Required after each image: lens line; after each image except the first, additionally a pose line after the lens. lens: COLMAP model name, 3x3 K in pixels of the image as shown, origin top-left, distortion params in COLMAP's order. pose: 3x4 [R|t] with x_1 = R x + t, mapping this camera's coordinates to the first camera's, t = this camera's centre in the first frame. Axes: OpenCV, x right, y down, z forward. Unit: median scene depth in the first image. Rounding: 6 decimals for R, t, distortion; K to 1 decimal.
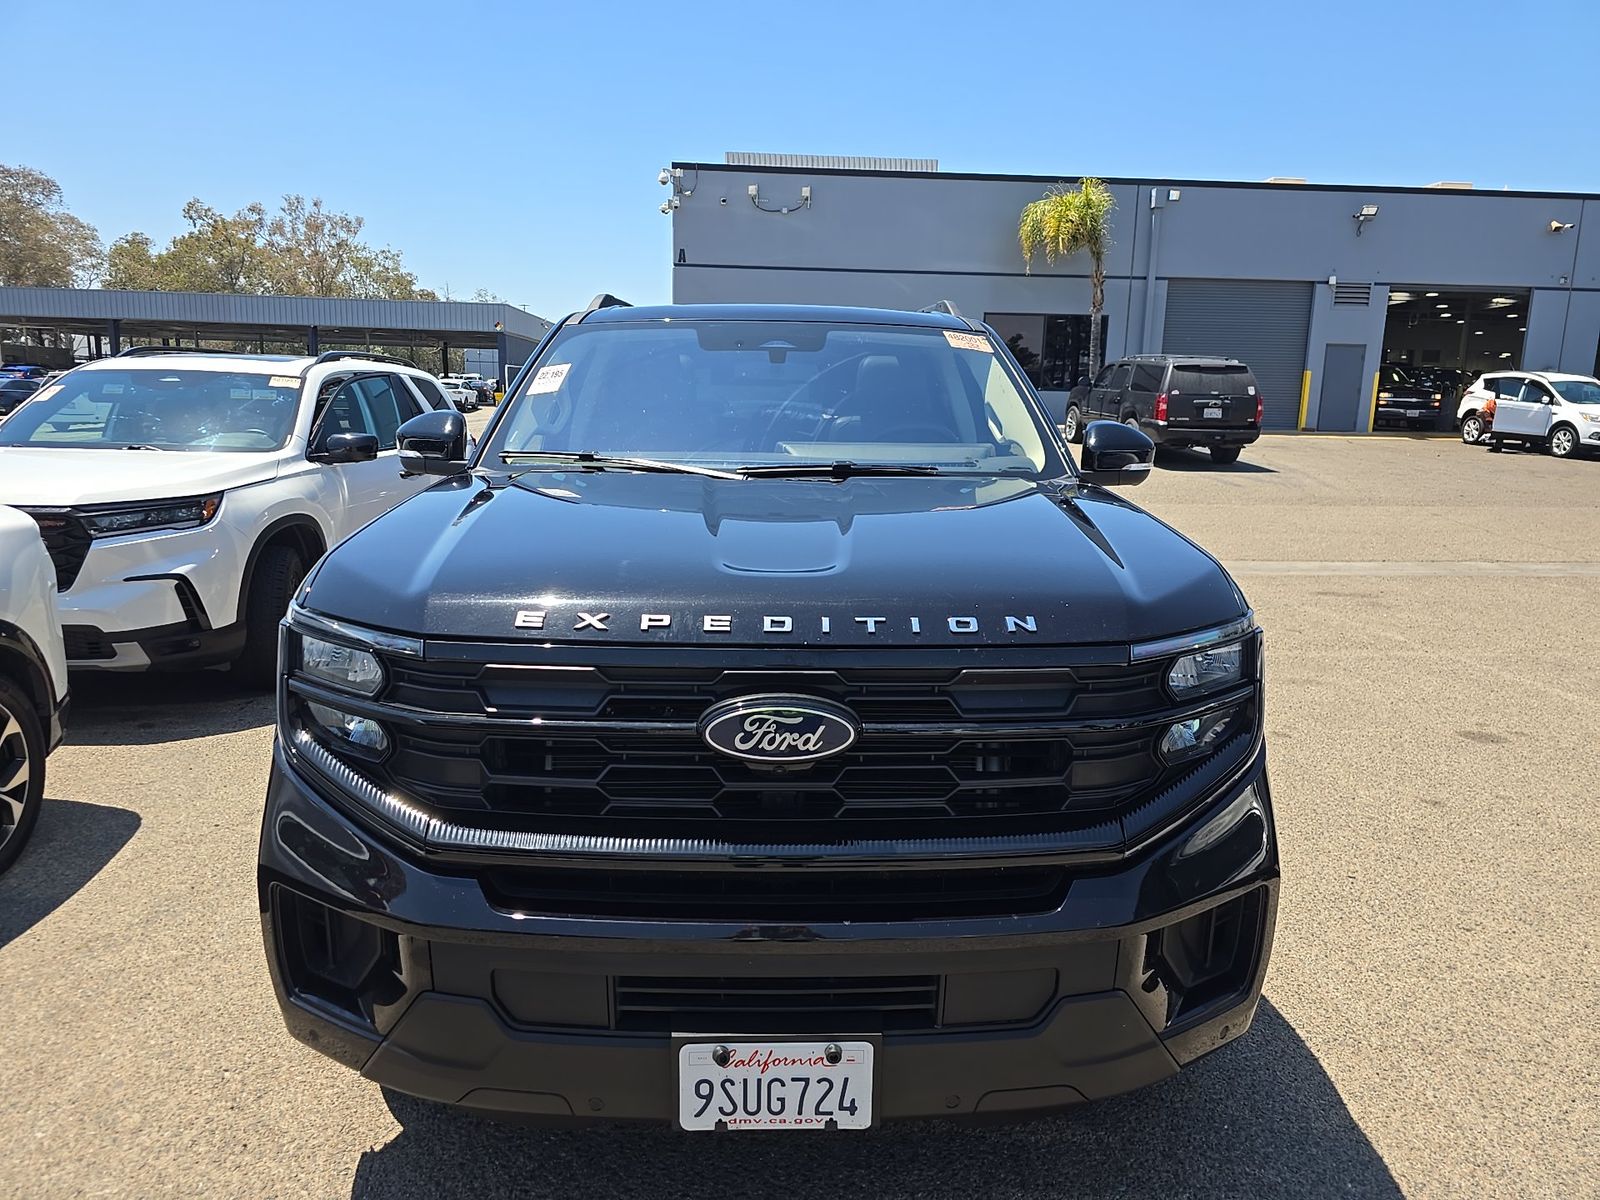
lens RADIAL K [[1037.4, 0, 800.0], [0, 1037.4, 600.0], [0, 0, 1]] dist [0.078801, -0.084645]
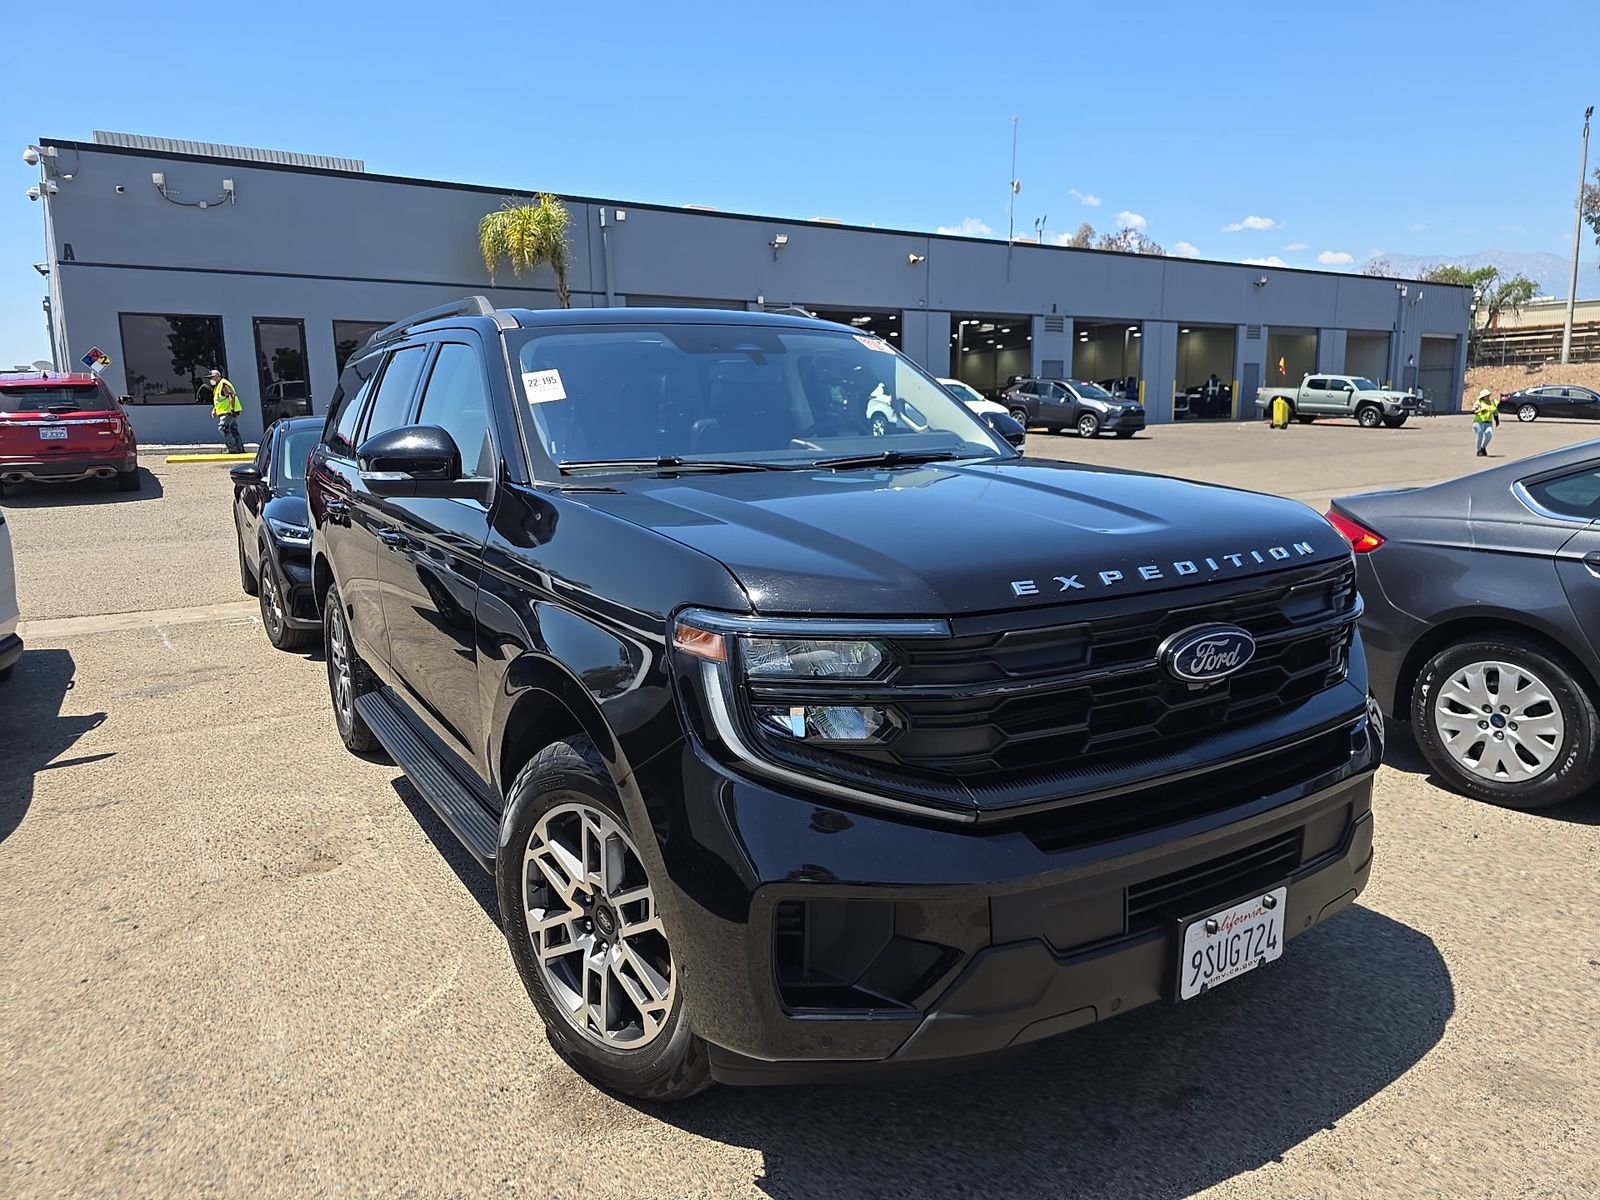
lens RADIAL K [[1070.5, 0, 809.4], [0, 1070.5, 588.6], [0, 0, 1]] dist [0.004055, -0.000194]
pose [[0.864299, -0.114338, 0.489810, -0.993458], [0.127672, 0.991797, 0.006233, -0.016772], [-0.486505, 0.057147, 0.871807, 0.124660]]
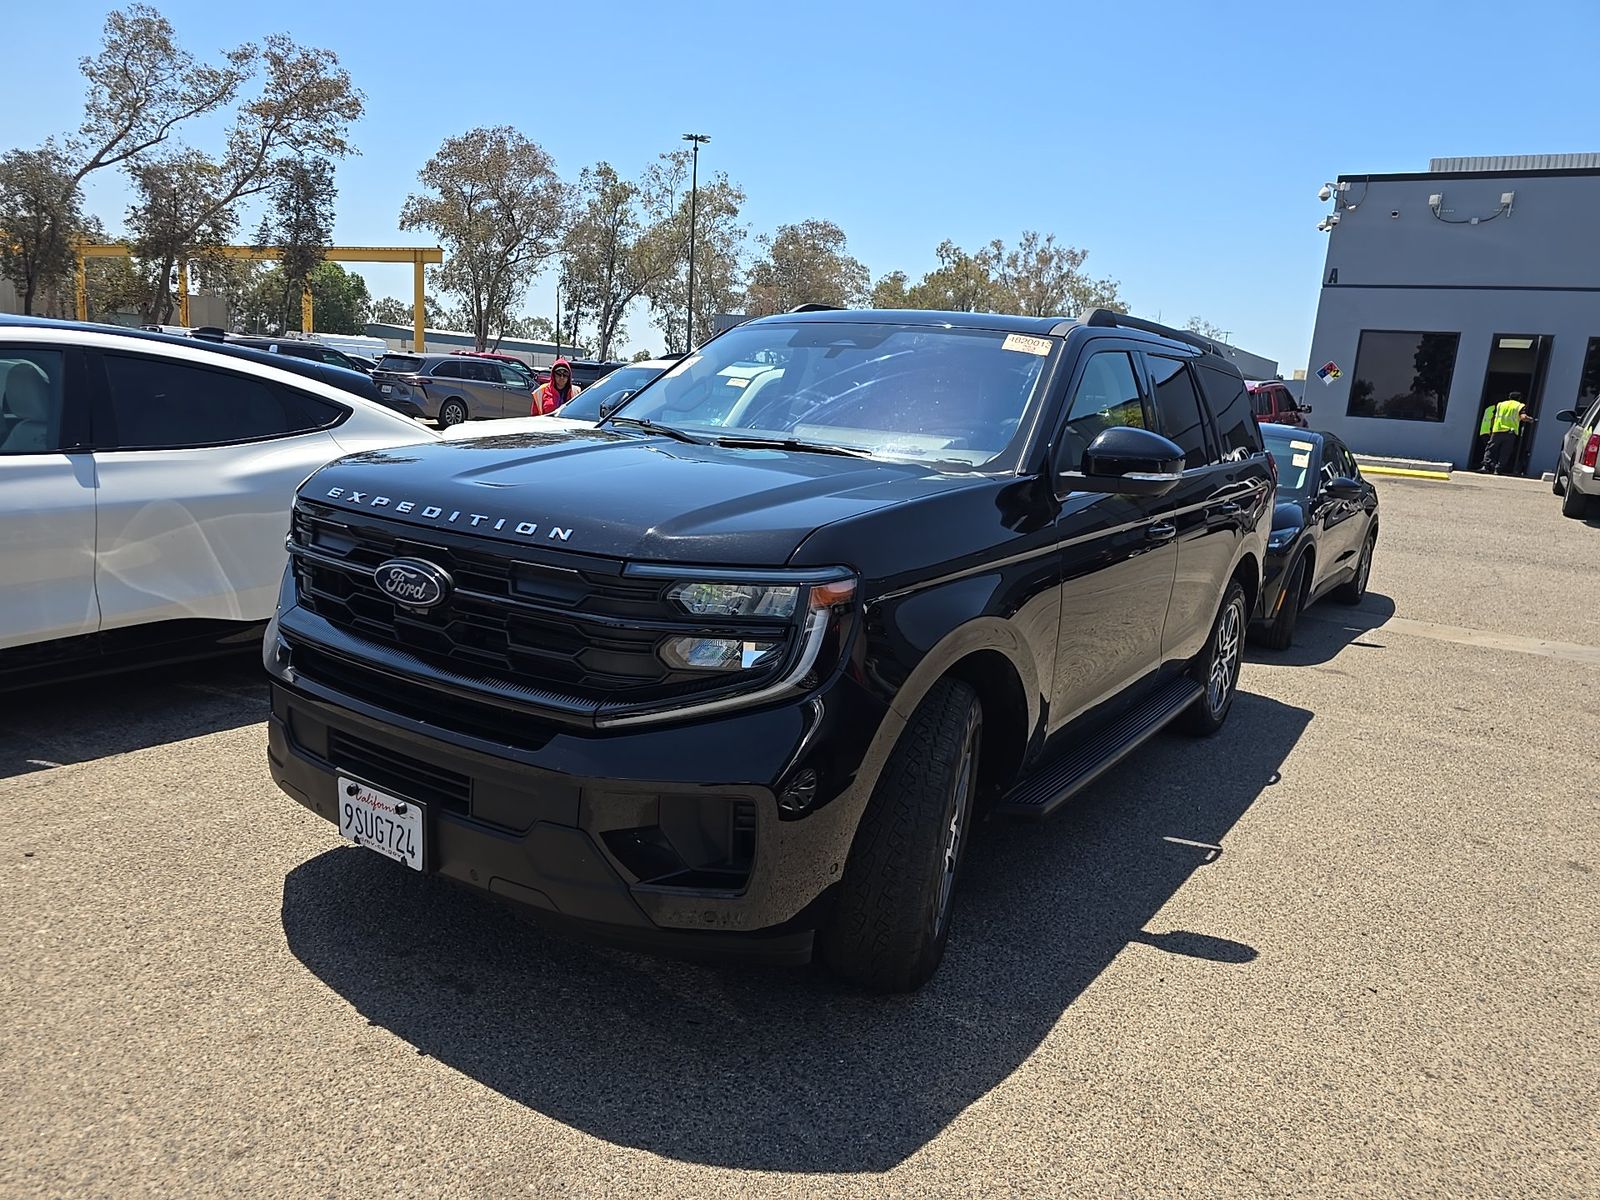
lens RADIAL K [[1070.5, 0, 809.4], [0, 1070.5, 588.6], [0, 0, 1]] dist [0.004055, -0.000194]
pose [[0.820939, 0.140810, -0.553382, 1.224607], [-0.162300, 0.986688, 0.010295, 0.026494], [0.547465, 0.081362, 0.832864, 0.053030]]
